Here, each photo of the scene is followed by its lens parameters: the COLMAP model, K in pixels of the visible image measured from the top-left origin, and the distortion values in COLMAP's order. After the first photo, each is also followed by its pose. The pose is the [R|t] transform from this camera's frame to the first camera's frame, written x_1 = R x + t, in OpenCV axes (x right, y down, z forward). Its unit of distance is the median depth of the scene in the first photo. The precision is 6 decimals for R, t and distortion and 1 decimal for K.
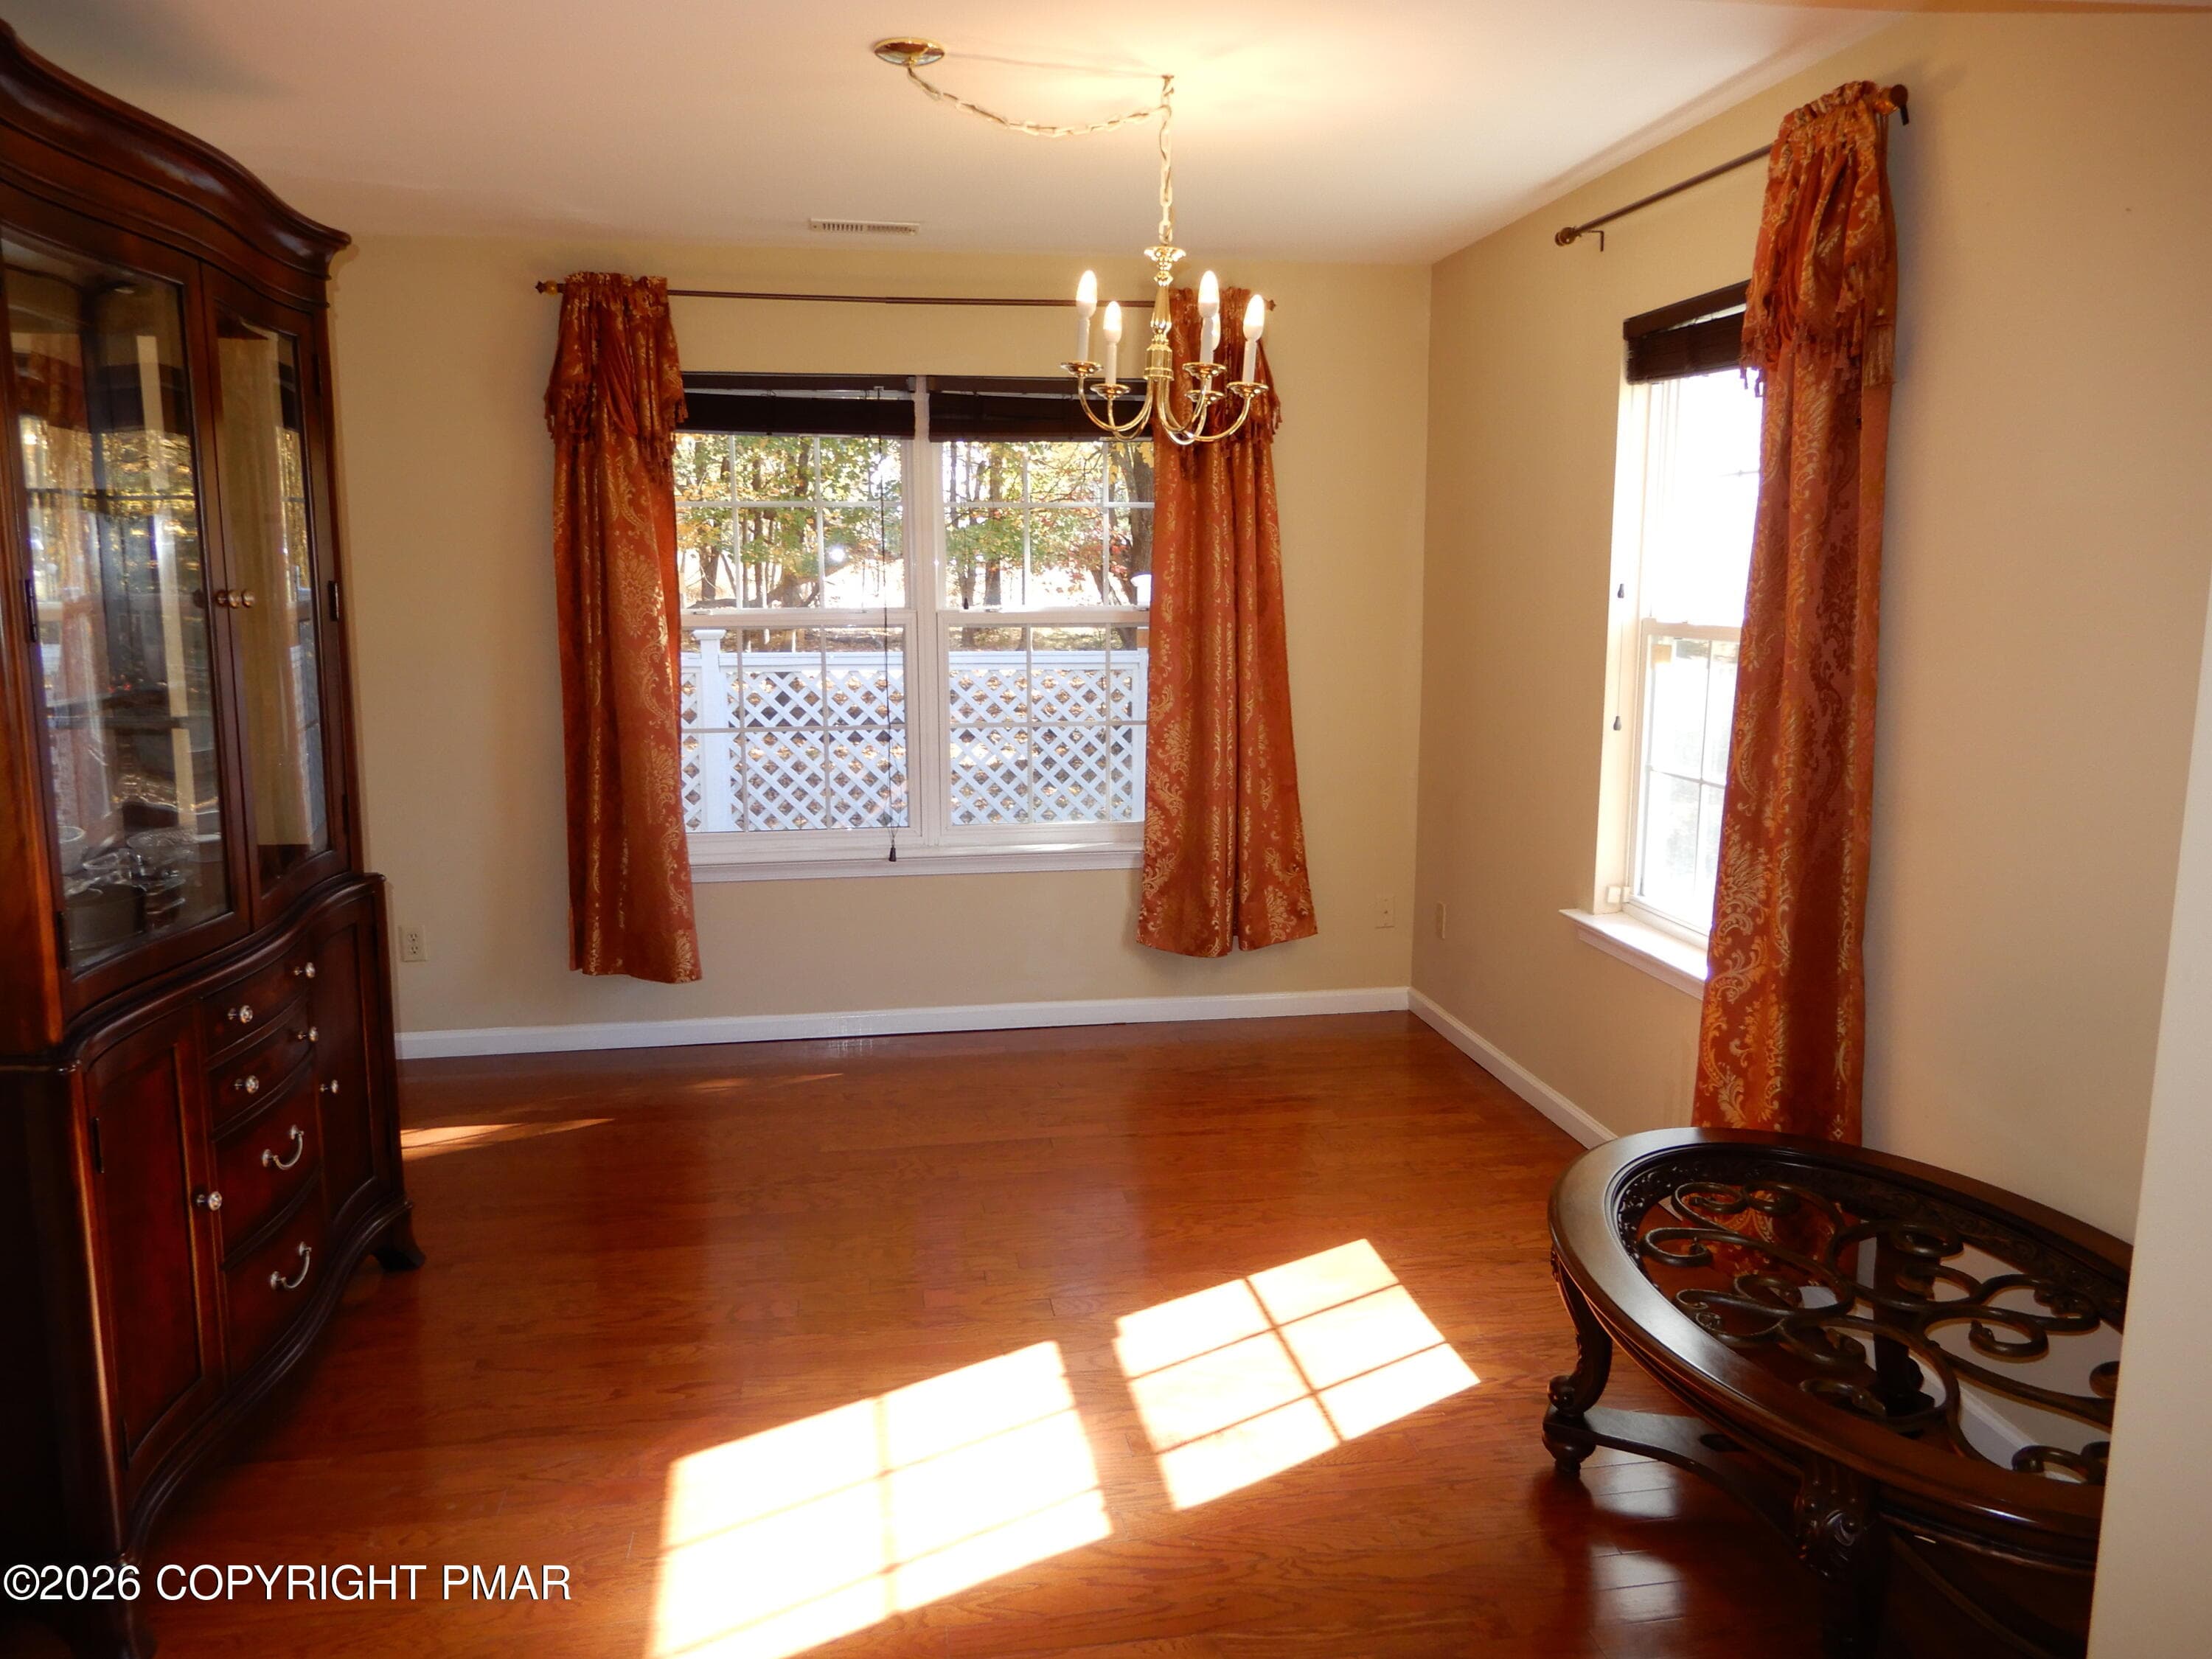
lens RADIAL K [[1598.6, 0, 1108.5], [0, 1598.6, 811.6], [0, 0, 1]] dist [0.024306, -0.019503]
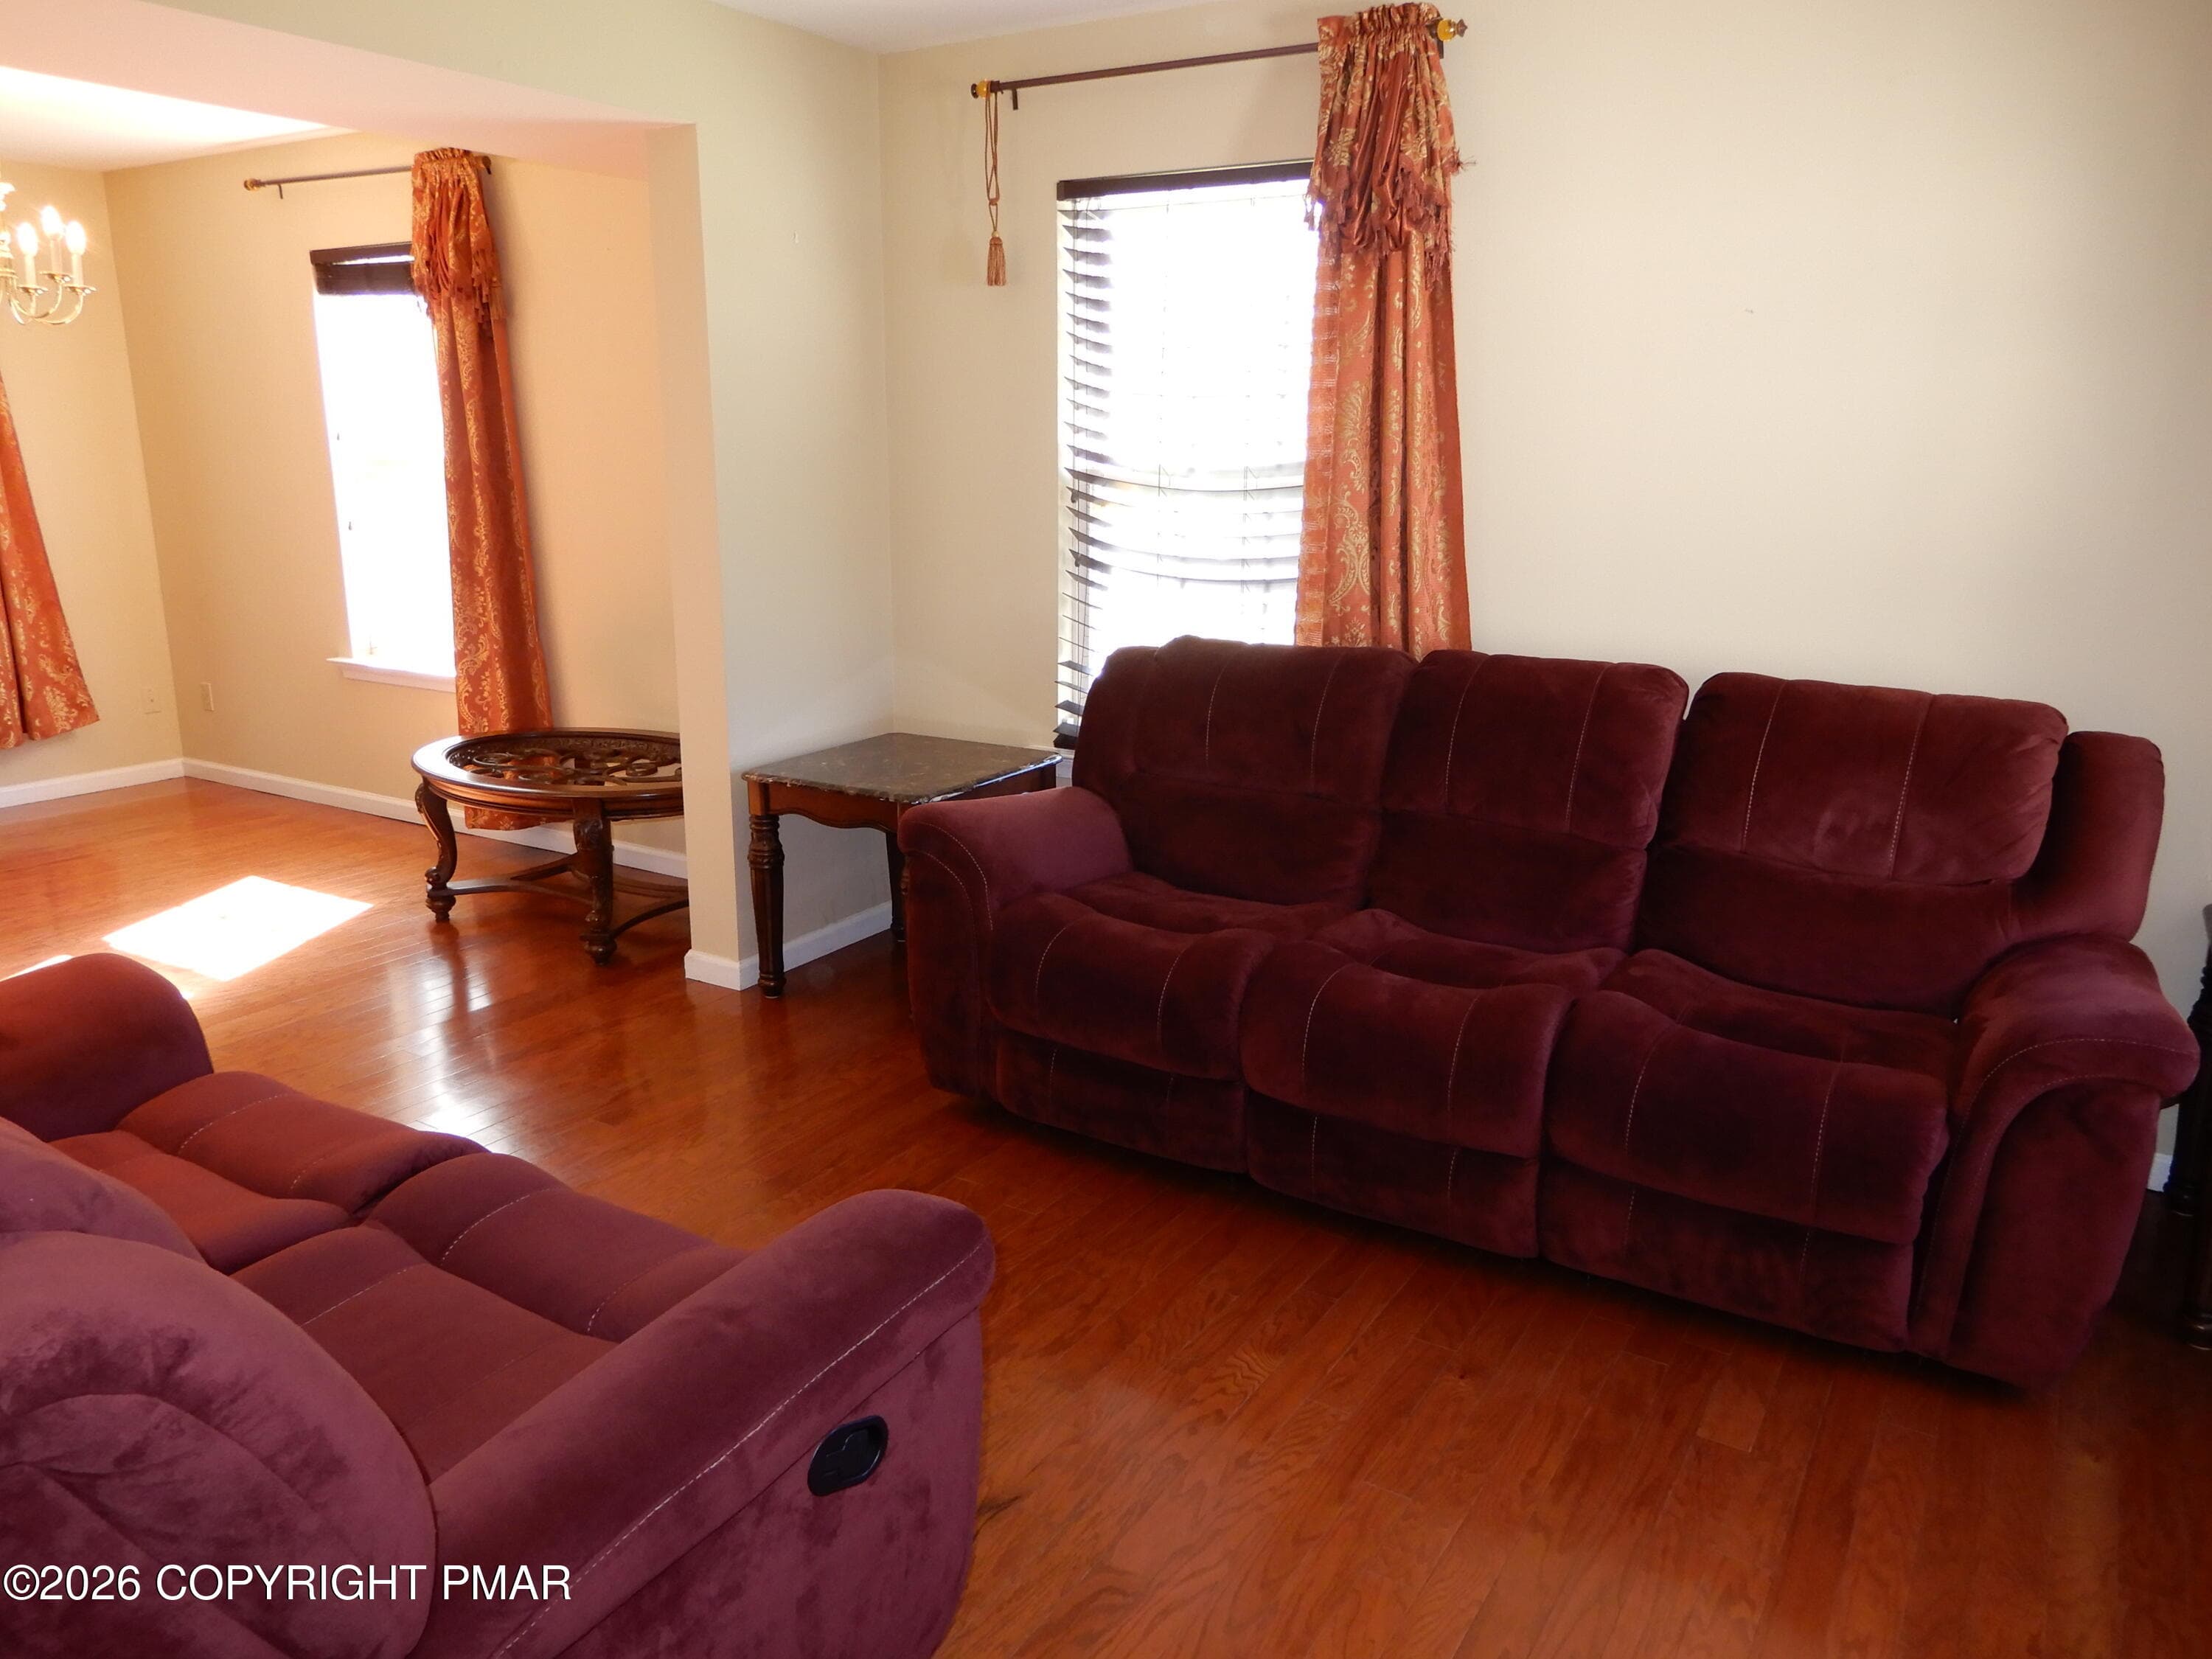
lens RADIAL K [[1598.6, 0, 1099.3], [0, 1598.6, 831.5], [0, 0, 1]] dist [0.024306, -0.019503]
pose [[0.664143, -0.179360, 0.725771, -0.301671], [0.108241, 0.983635, 0.144036, 0.071888], [-0.739728, -0.017102, 0.672688, -0.451063]]
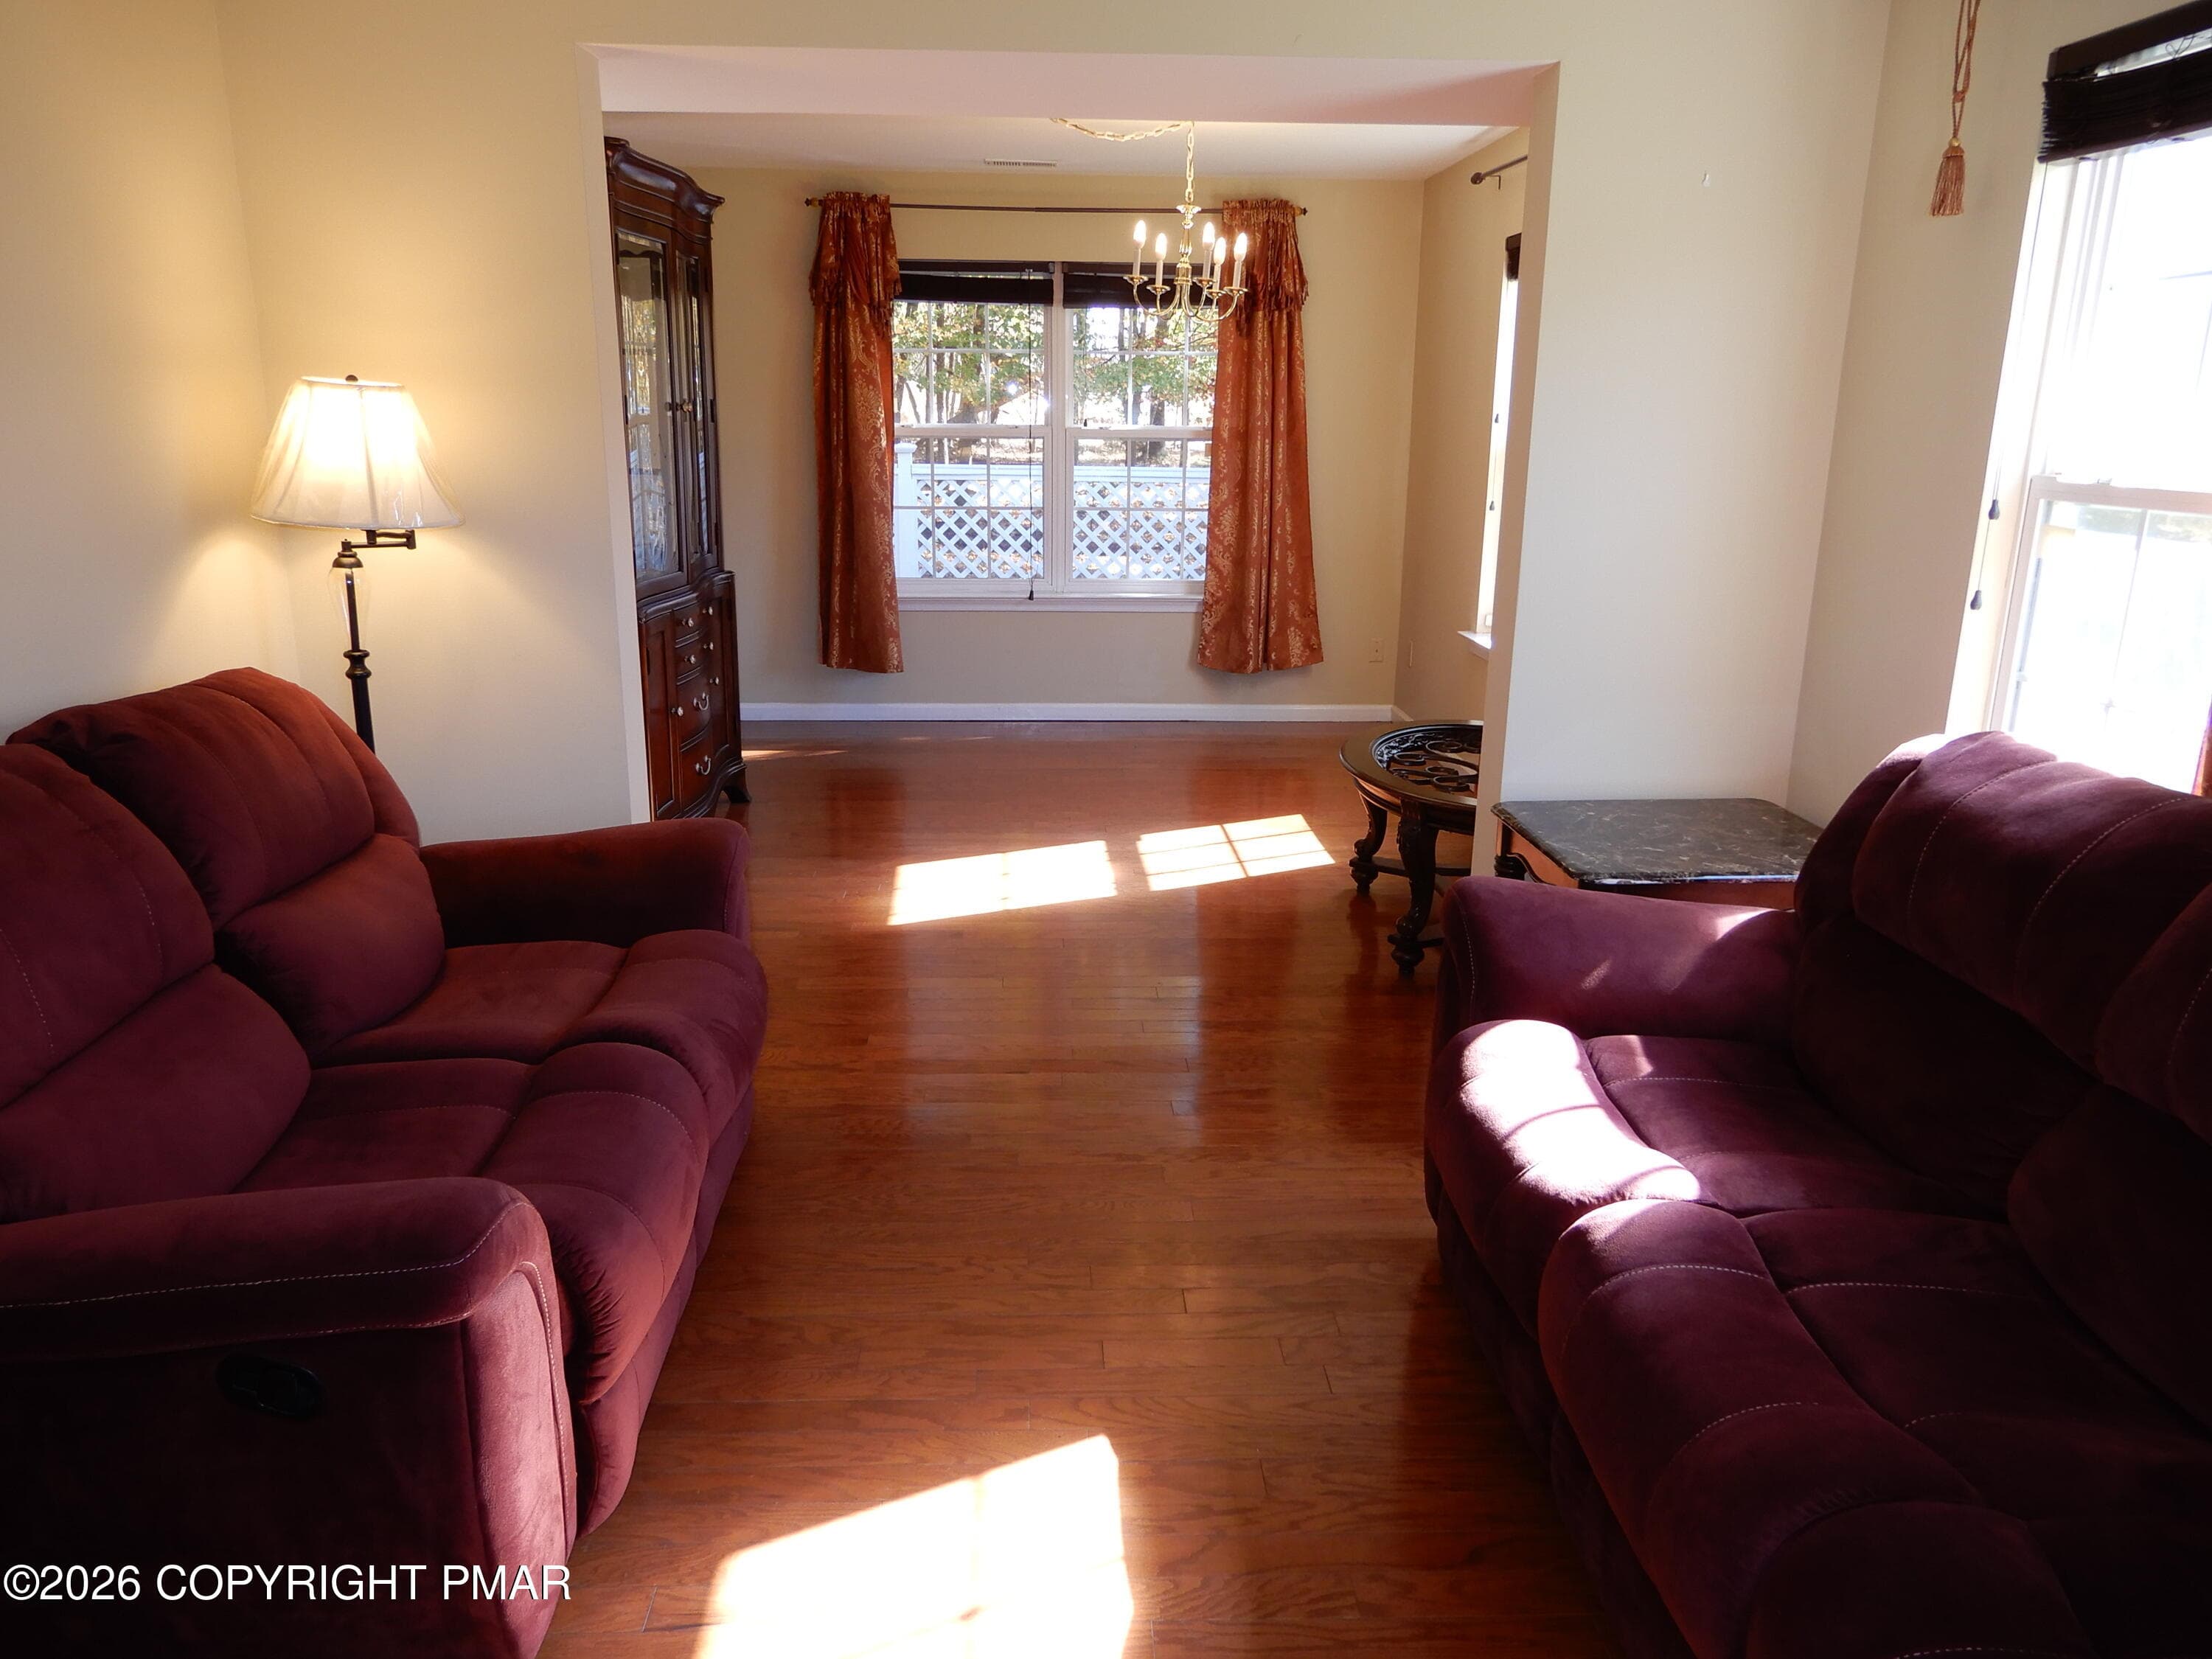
lens RADIAL K [[1598.6, 0, 1110.6], [0, 1598.6, 820.0], [0, 0, 1]] dist [0.024306, -0.019503]
pose [[0.993964, 0.041381, -0.101600, 0.101634], [-0.030507, 0.993862, 0.106337, 0.077773], [0.105376, -0.102595, 0.989126, -0.501216]]
